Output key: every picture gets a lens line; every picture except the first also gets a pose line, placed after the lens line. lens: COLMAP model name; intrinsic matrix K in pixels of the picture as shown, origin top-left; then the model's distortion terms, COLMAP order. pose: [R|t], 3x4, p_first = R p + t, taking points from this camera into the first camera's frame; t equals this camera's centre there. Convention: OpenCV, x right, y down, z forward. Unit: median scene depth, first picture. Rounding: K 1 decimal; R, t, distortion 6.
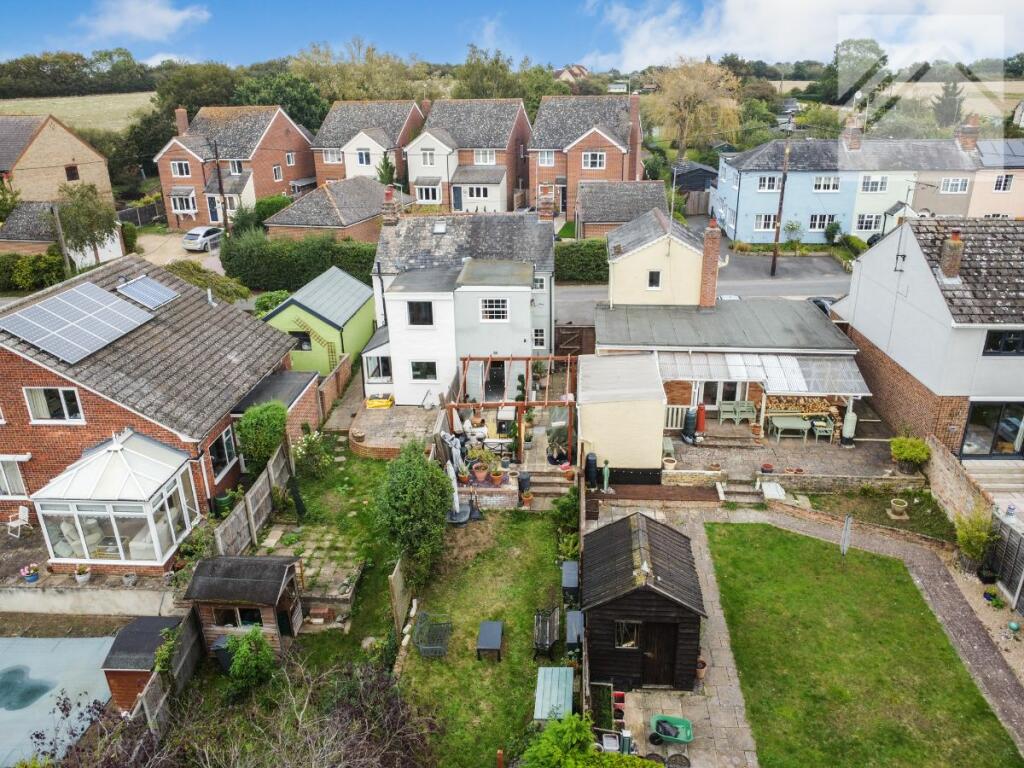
lens RADIAL K [[757.5, 0, 512.0], [0, 757.5, 384.0], [0, 0, 1]] dist [-0.001151, -0.003139]
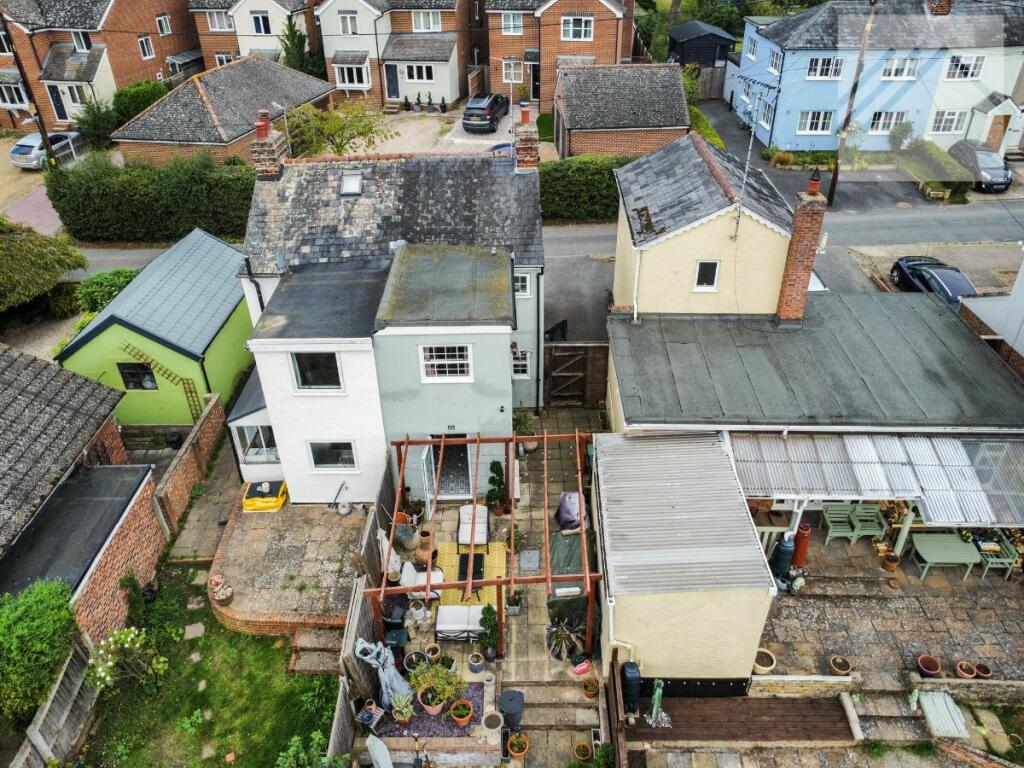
lens RADIAL K [[756.4, 0, 512.0], [0, 756.4, 384.0], [0, 0, 1]] dist [-0.052660, 0.048169]
pose [[0.998197, -0.031902, 0.050834, -0.003062], [0.021391, 0.980511, 0.195294, -0.169166], [-0.056074, -0.193855, 0.979426, 0.385490]]
